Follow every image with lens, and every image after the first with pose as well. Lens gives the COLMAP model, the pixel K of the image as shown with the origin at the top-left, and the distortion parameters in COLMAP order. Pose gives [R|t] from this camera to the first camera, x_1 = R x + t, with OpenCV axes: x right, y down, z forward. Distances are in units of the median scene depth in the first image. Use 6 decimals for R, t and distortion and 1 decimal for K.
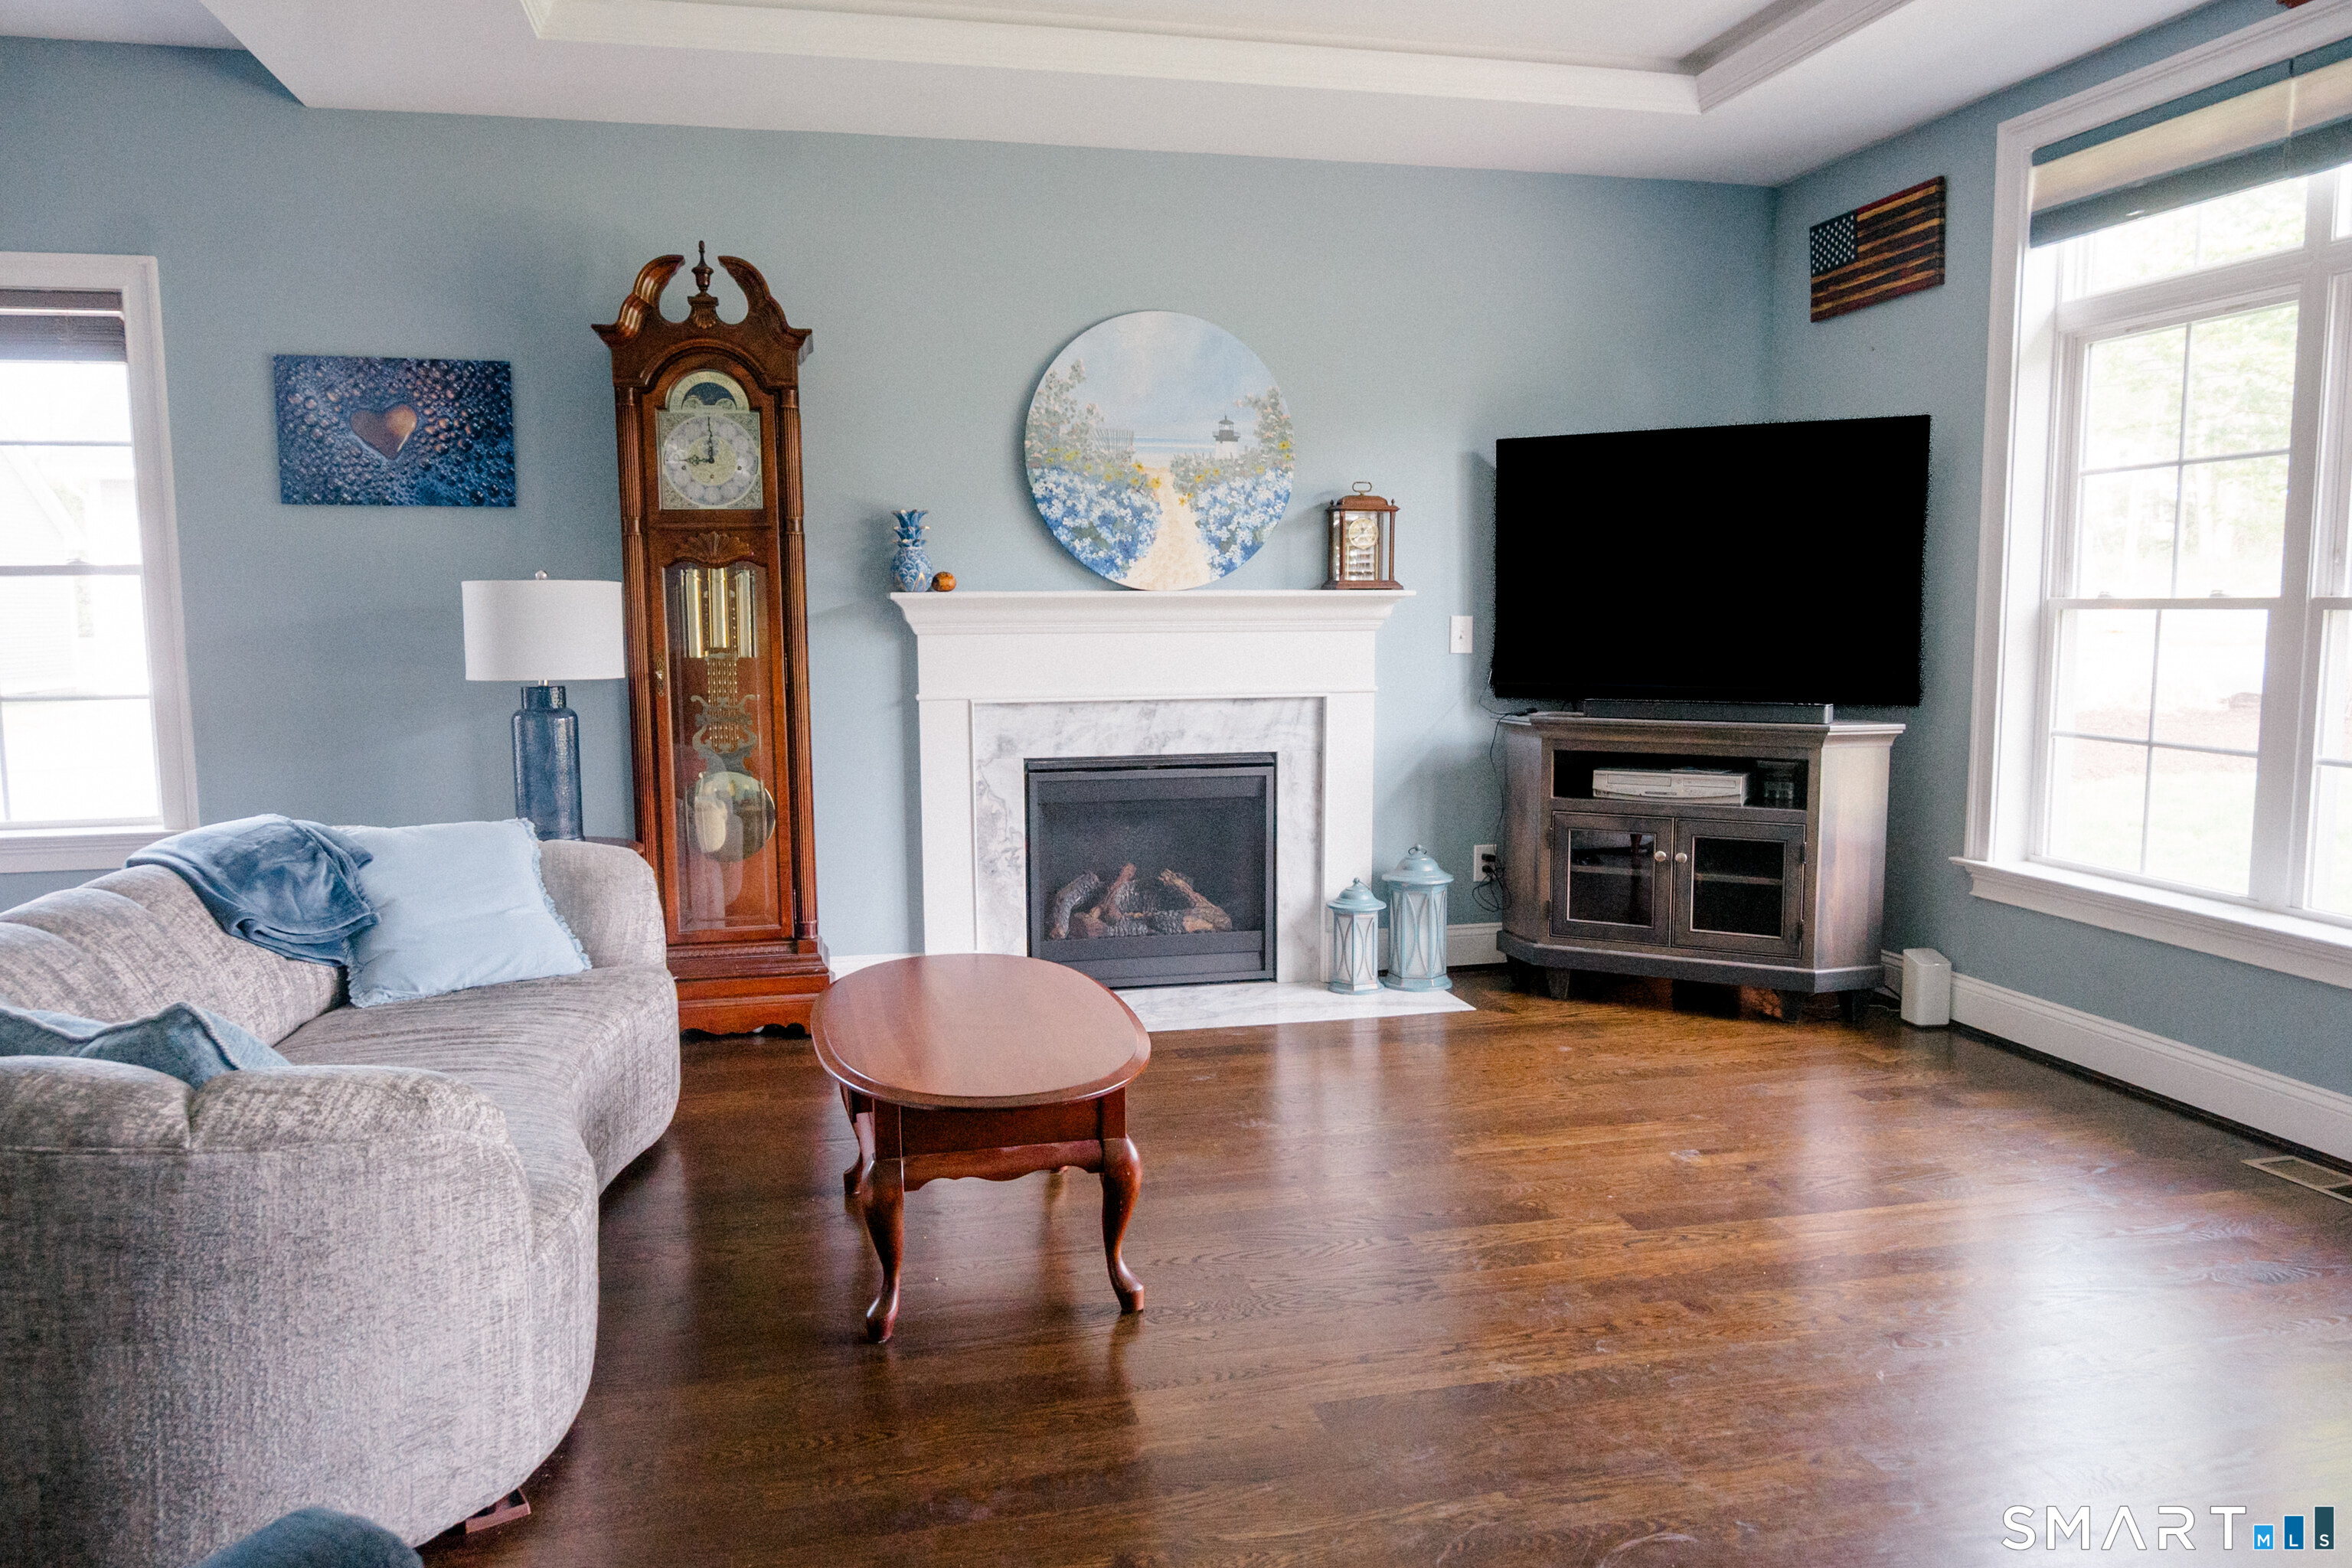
lens RADIAL K [[1654.6, 0, 1176.0], [0, 1654.6, 784.0], [0, 0, 1]] dist [0.004013, -0.001395]
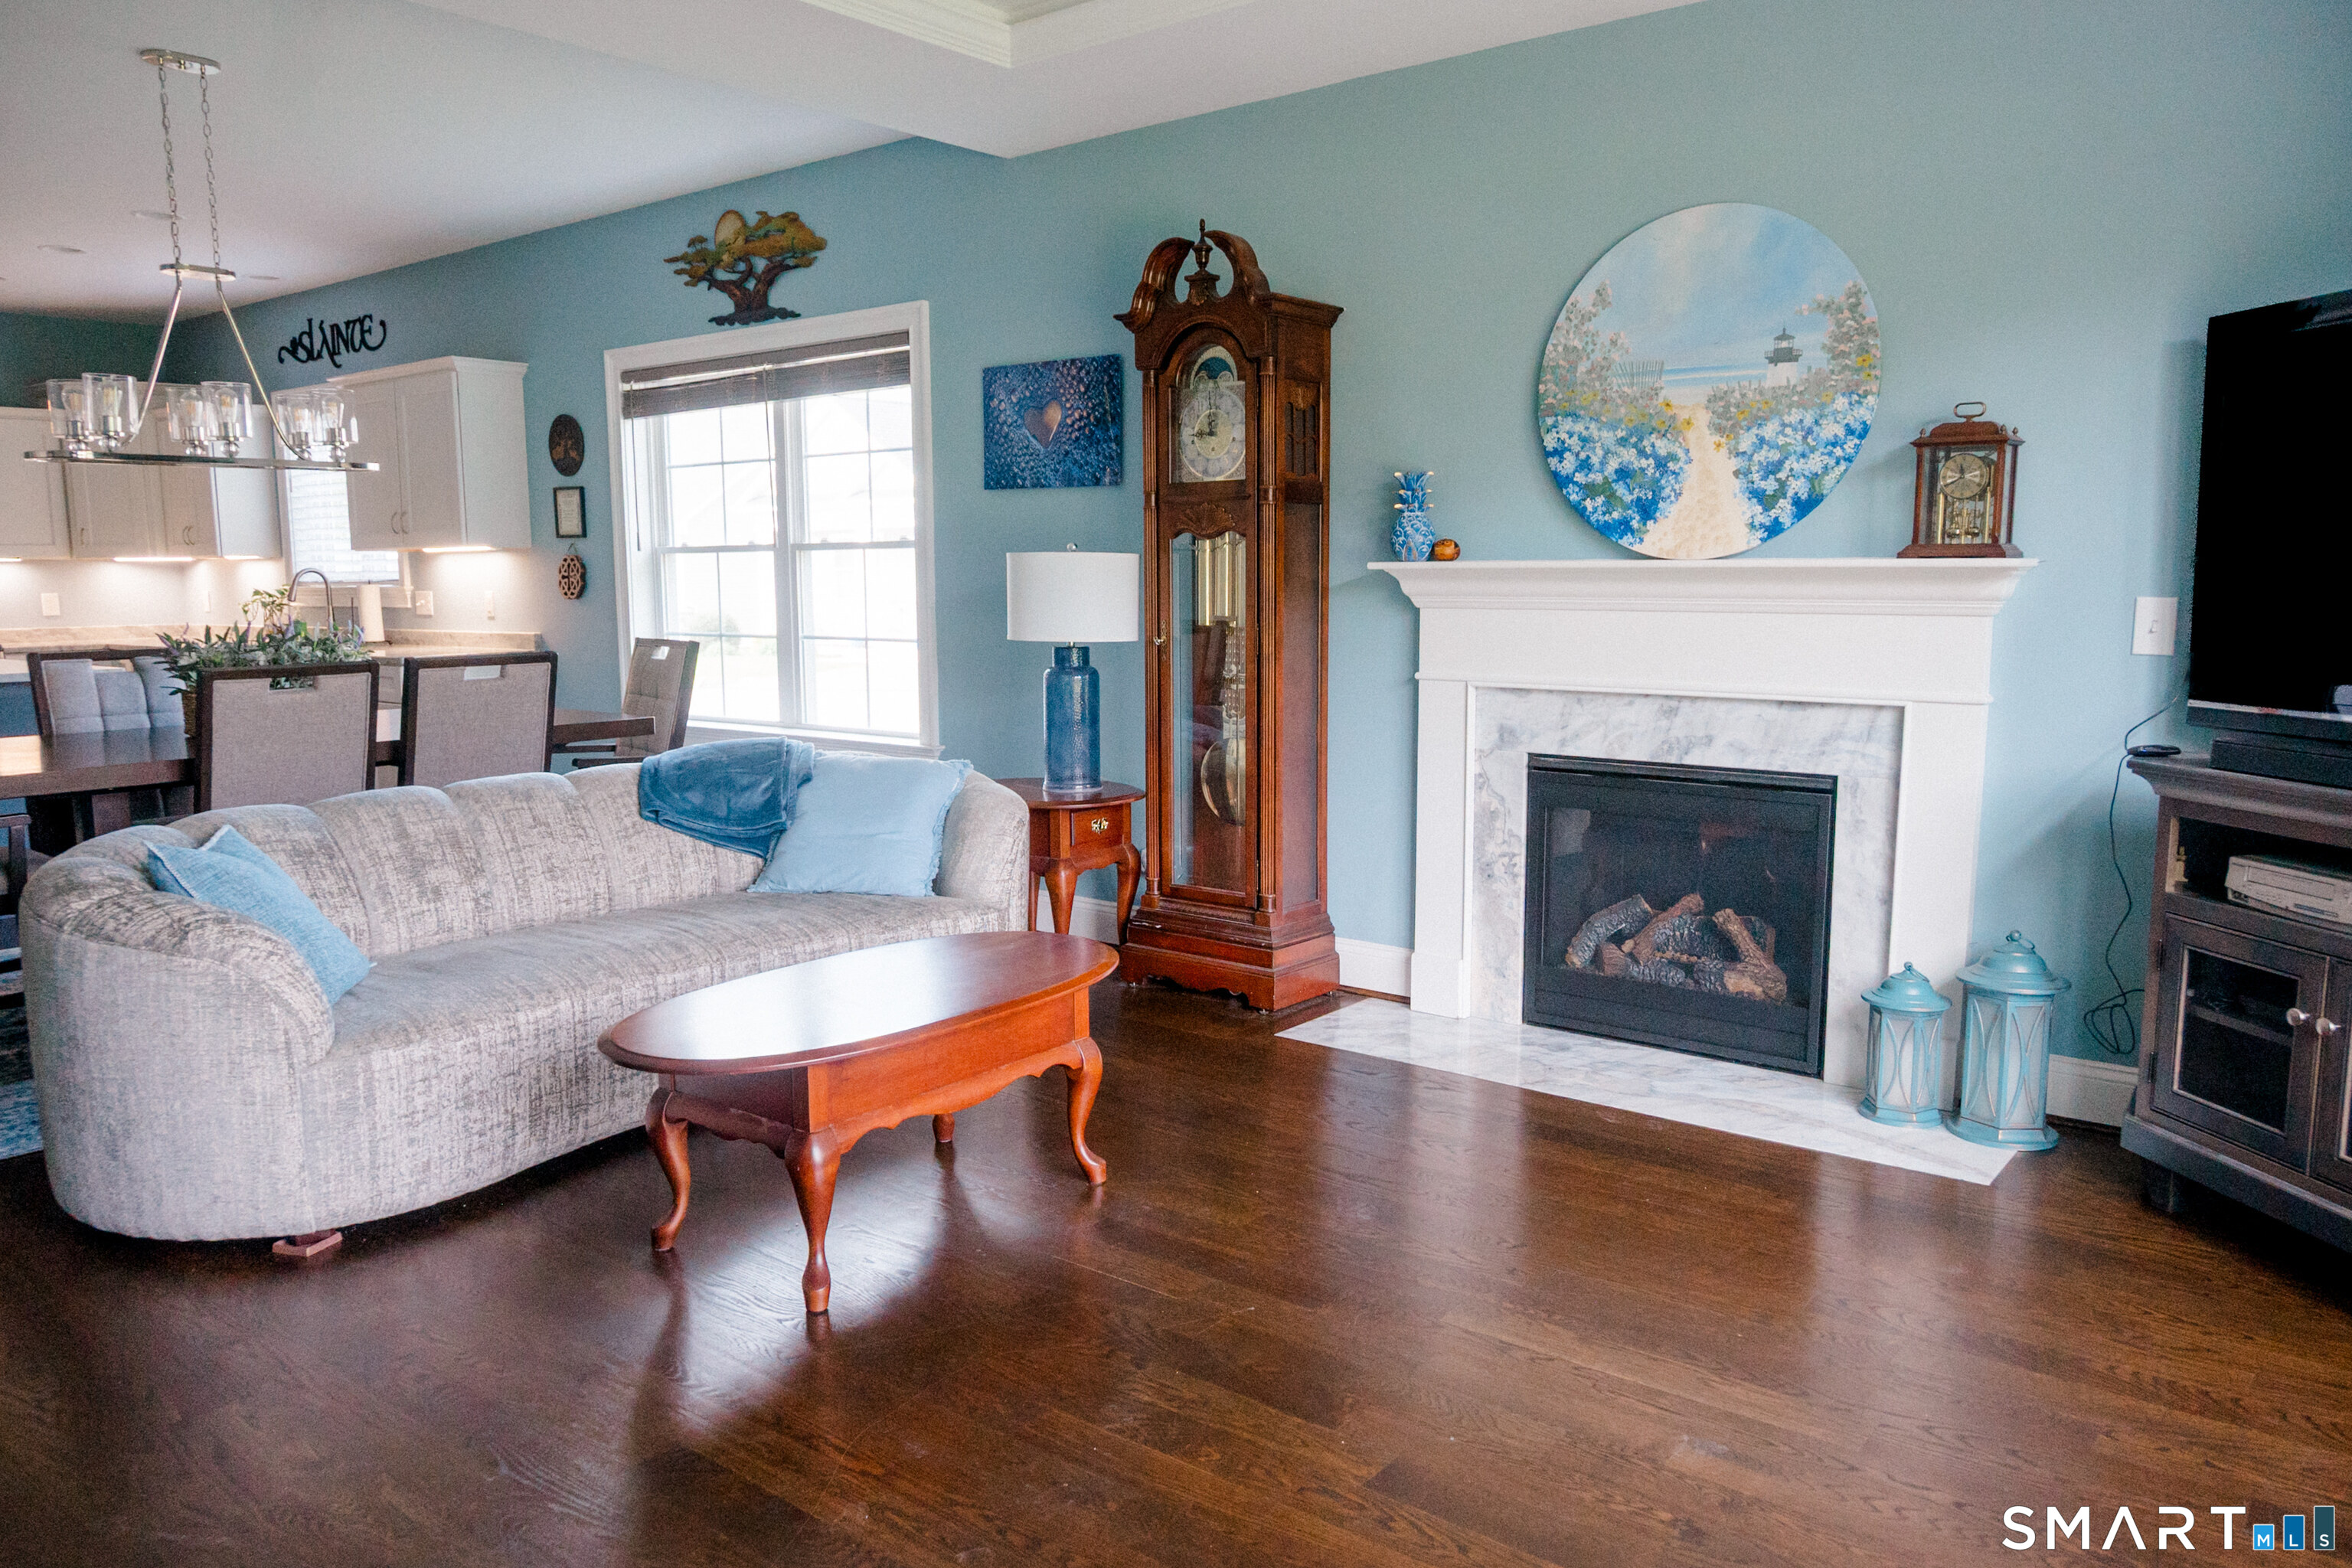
lens RADIAL K [[1650.1, 0, 1176.0], [0, 1650.1, 784.0], [0, 0, 1]] dist [0.002453, -0.000186]
pose [[0.621064, 0.106132, -0.776540, 0.471756], [-0.085300, 0.994057, 0.067639, -0.042242], [0.779104, 0.024231, 0.626426, 0.313710]]
